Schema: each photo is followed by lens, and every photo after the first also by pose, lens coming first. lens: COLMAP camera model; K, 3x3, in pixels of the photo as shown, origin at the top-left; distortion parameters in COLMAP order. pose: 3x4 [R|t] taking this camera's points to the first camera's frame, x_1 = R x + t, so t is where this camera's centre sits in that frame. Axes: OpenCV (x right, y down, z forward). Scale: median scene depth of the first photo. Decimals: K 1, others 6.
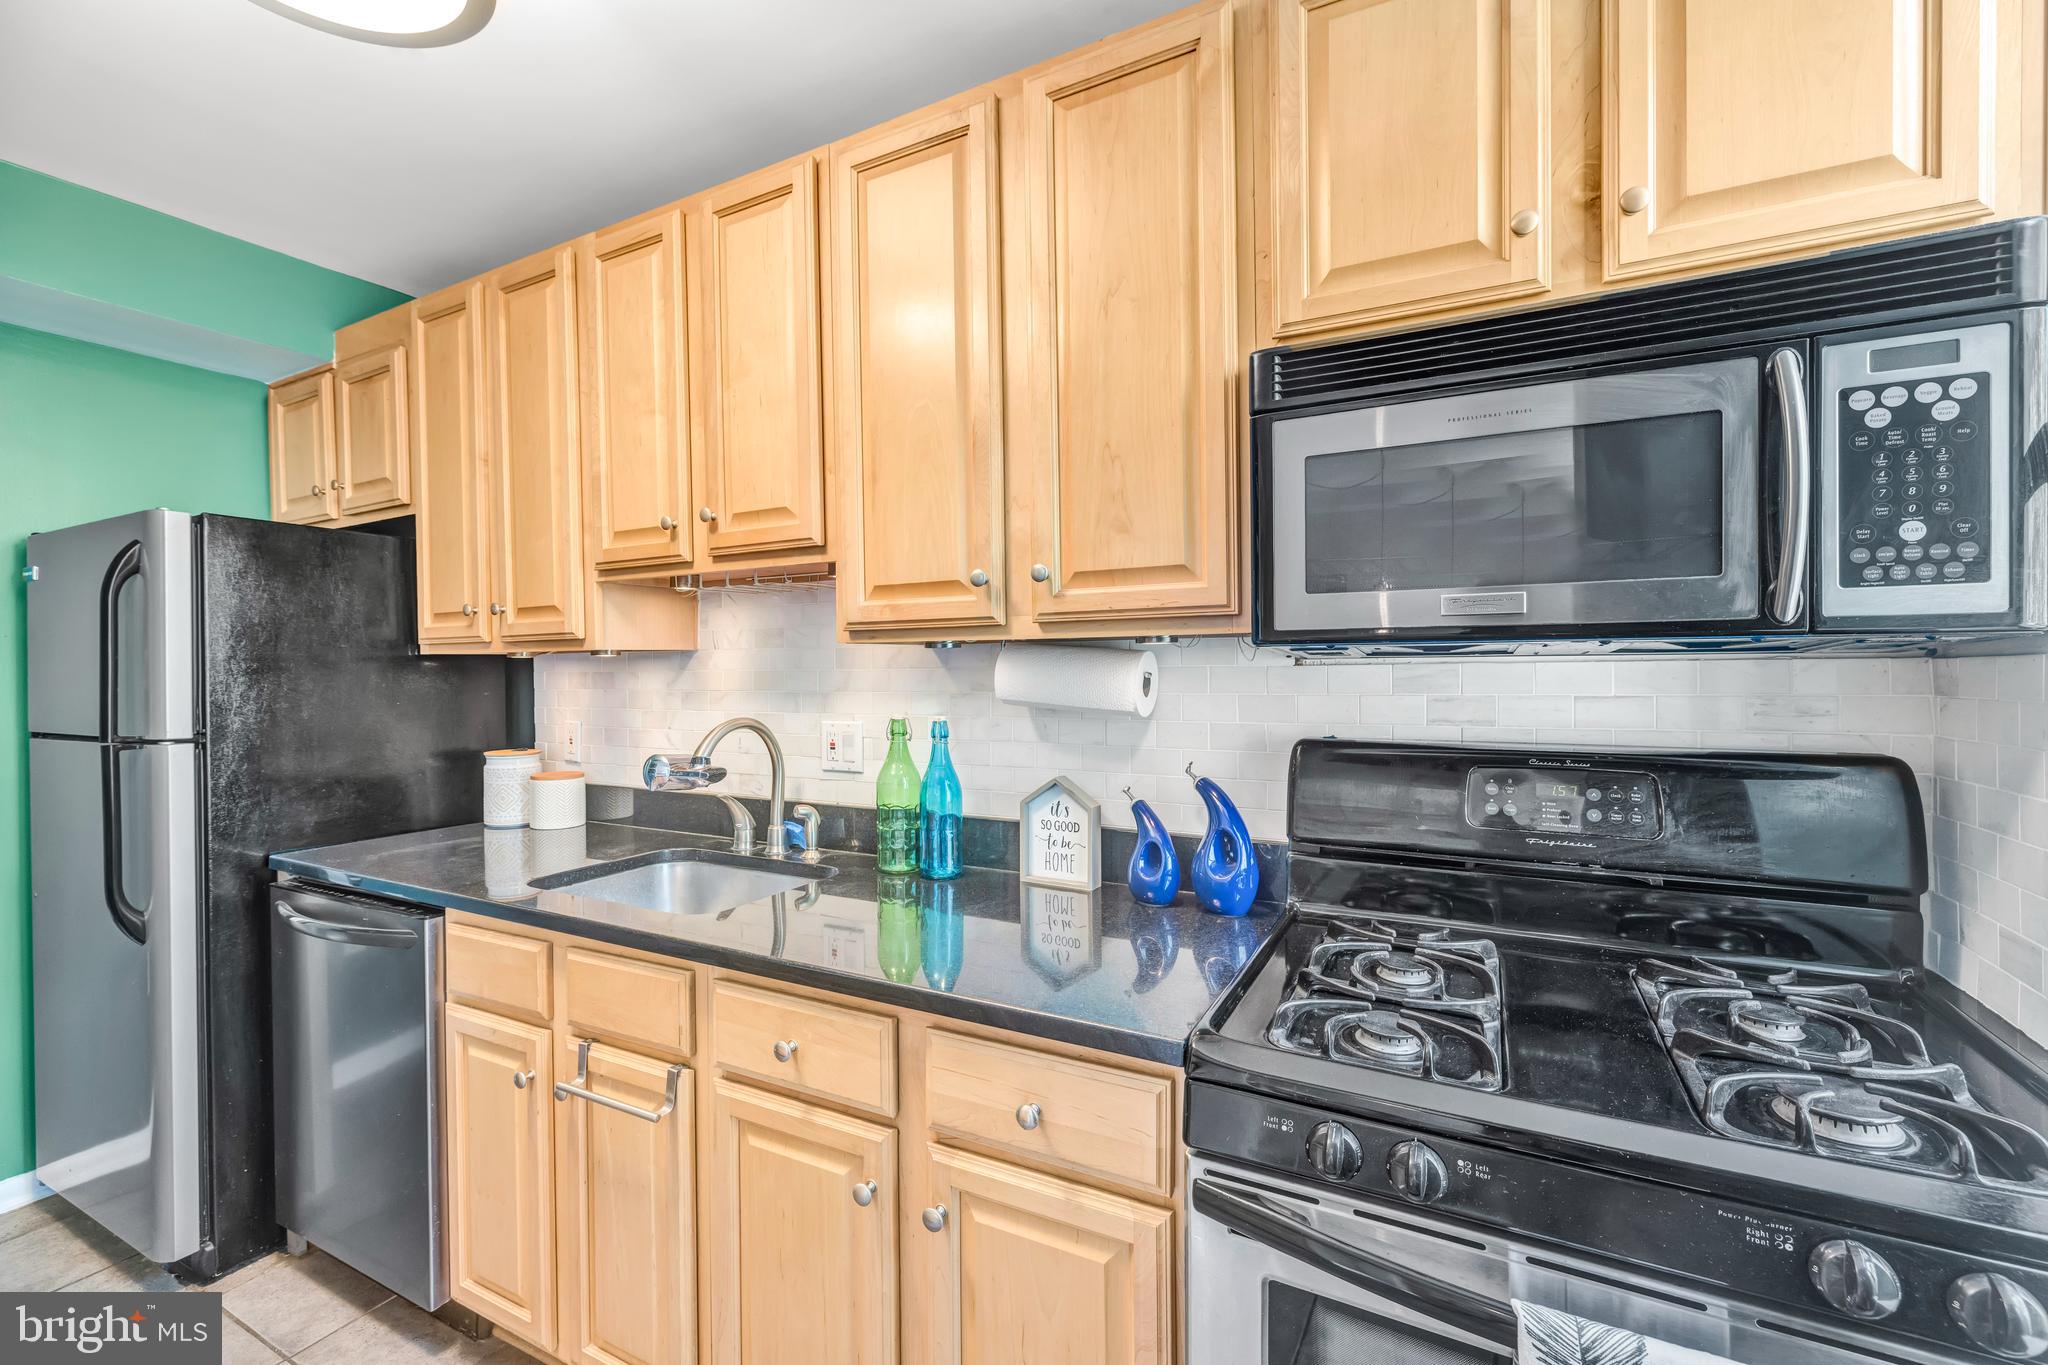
lens RADIAL K [[872.7, 0, 1028.8], [0, 872.7, 680.7], [0, 0, 1]] dist [-0.002393, 0.000891]
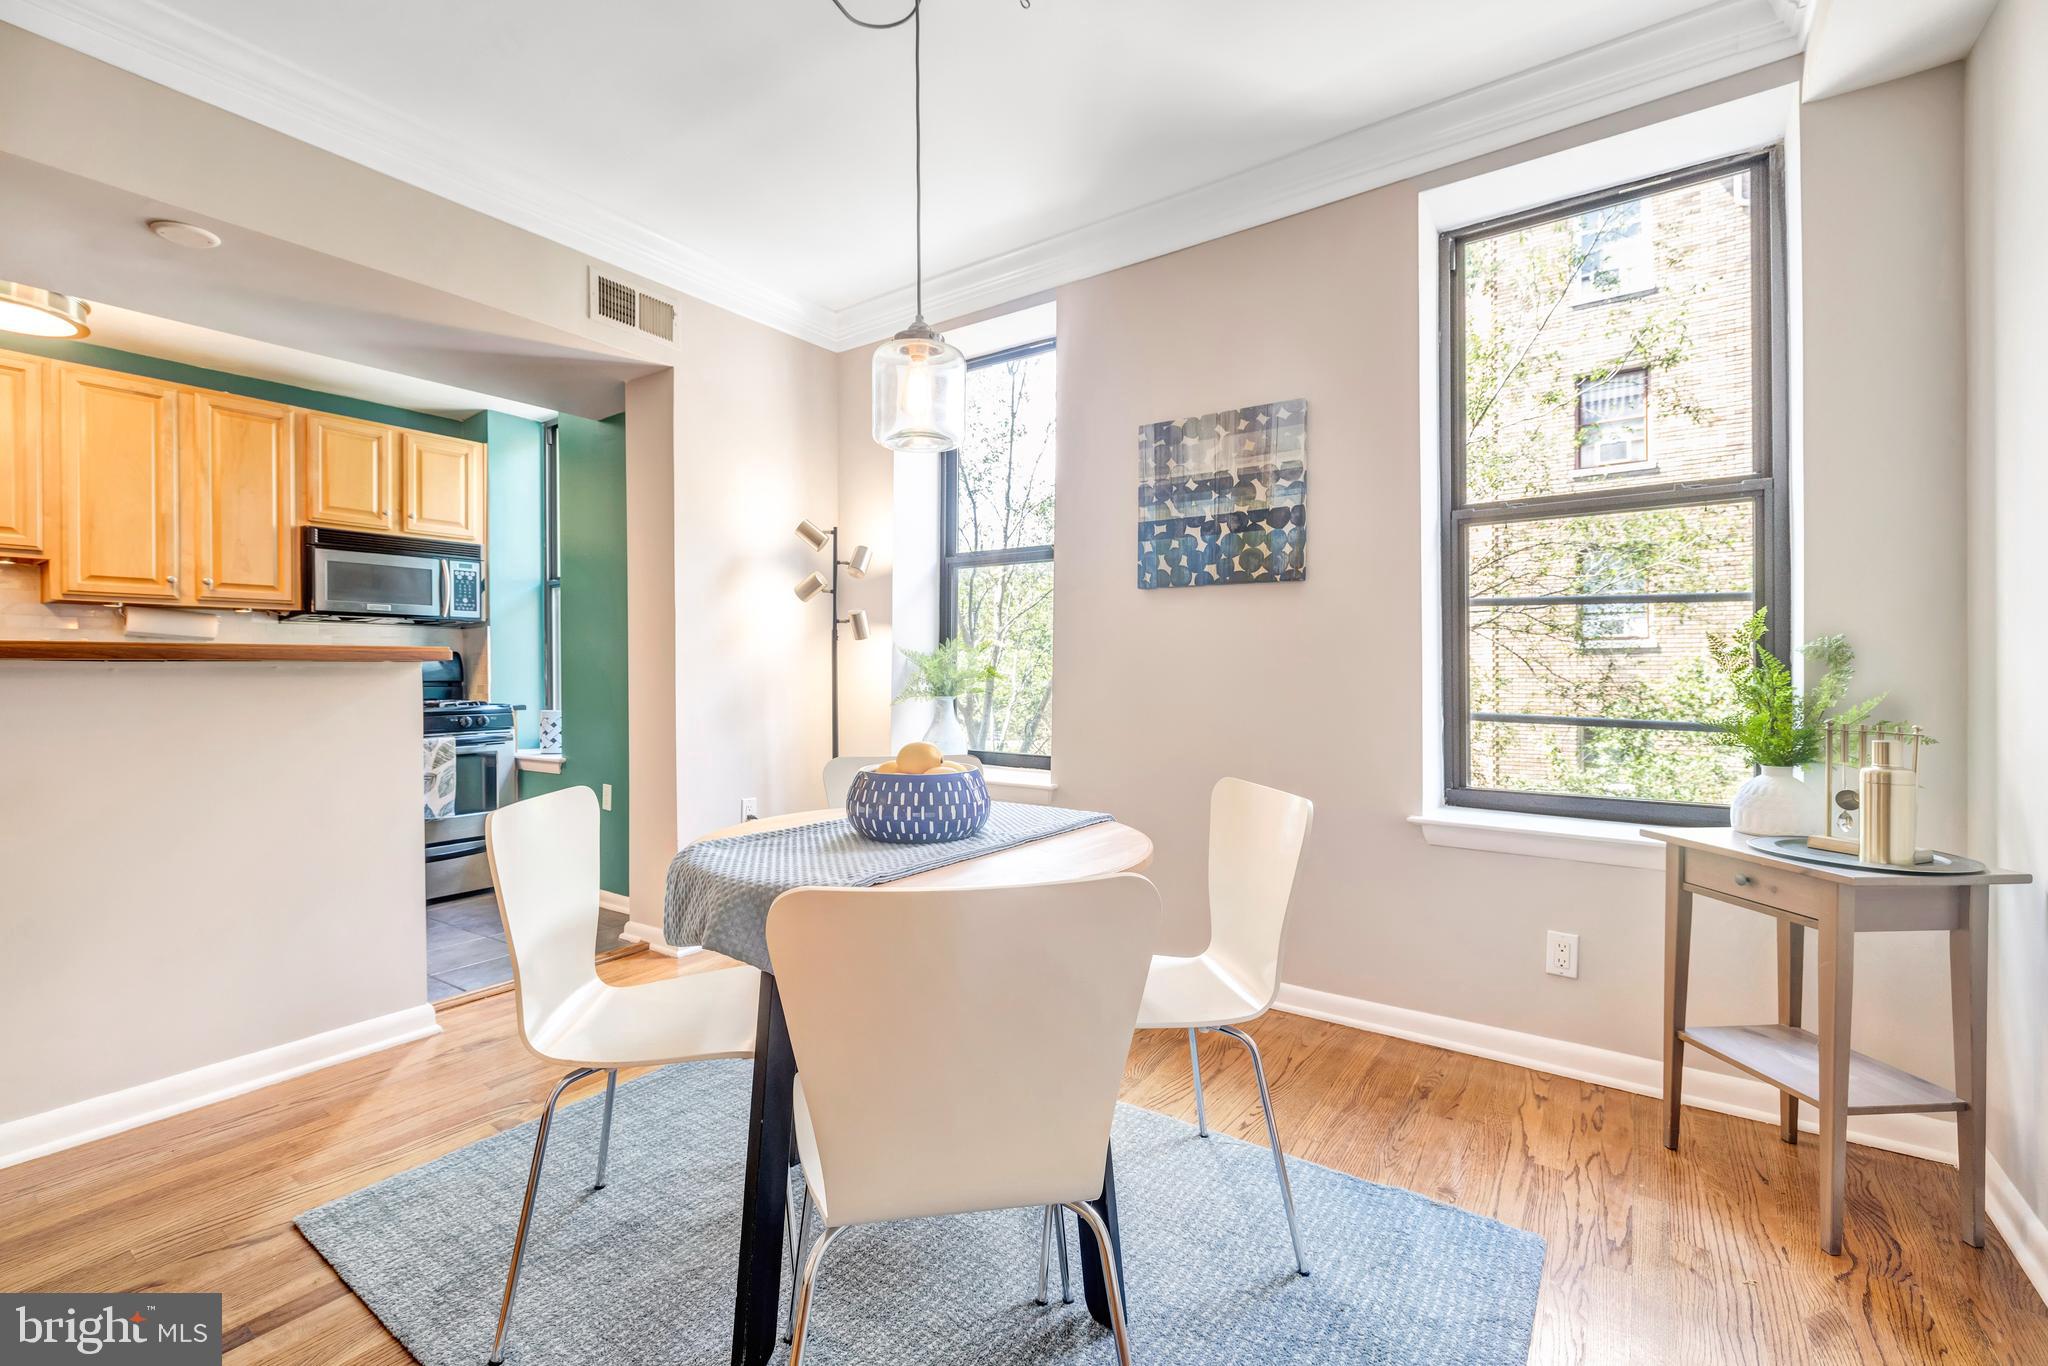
lens RADIAL K [[872.7, 0, 1004.0], [0, 872.7, 669.5], [0, 0, 1]] dist [-0.002393, 0.000891]
pose [[0.131829, 0.012796, 0.991190, -2.142477], [0.021794, 0.999638, -0.015803, 0.226600], [-0.991033, 0.023686, 0.131502, -1.646975]]
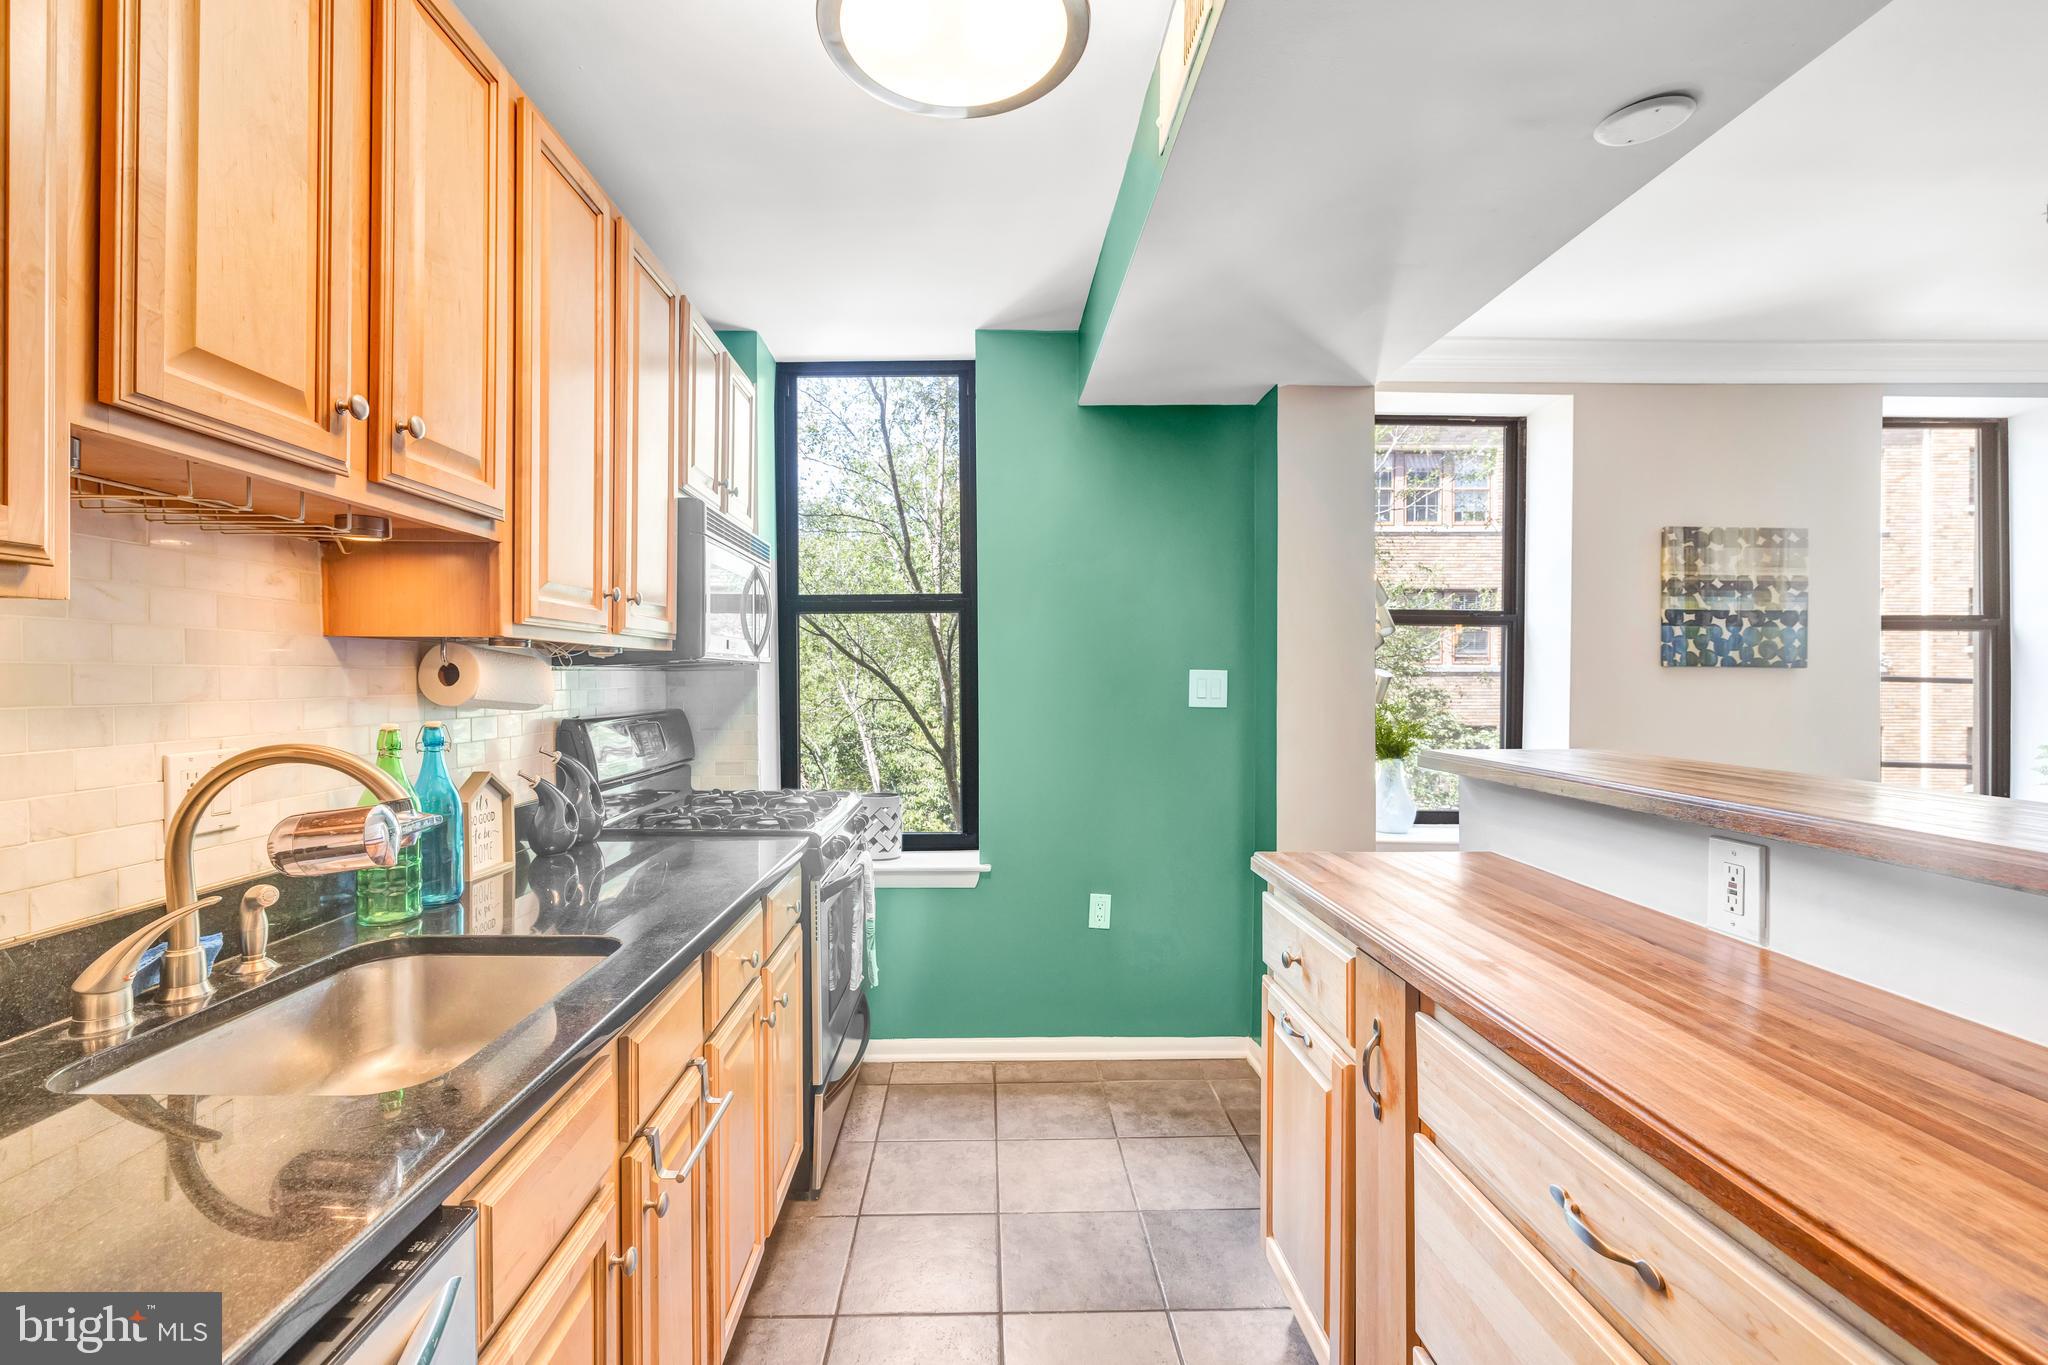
lens RADIAL K [[872.7, 0, 989.0], [0, 872.7, 666.7], [0, 0, 1]] dist [-0.002393, 0.000891]
pose [[-0.462216, 0.019218, 0.886559, -1.320959], [0.018230, 0.999760, -0.012168, 0.007212], [-0.886580, 0.010538, -0.462455, 1.048644]]
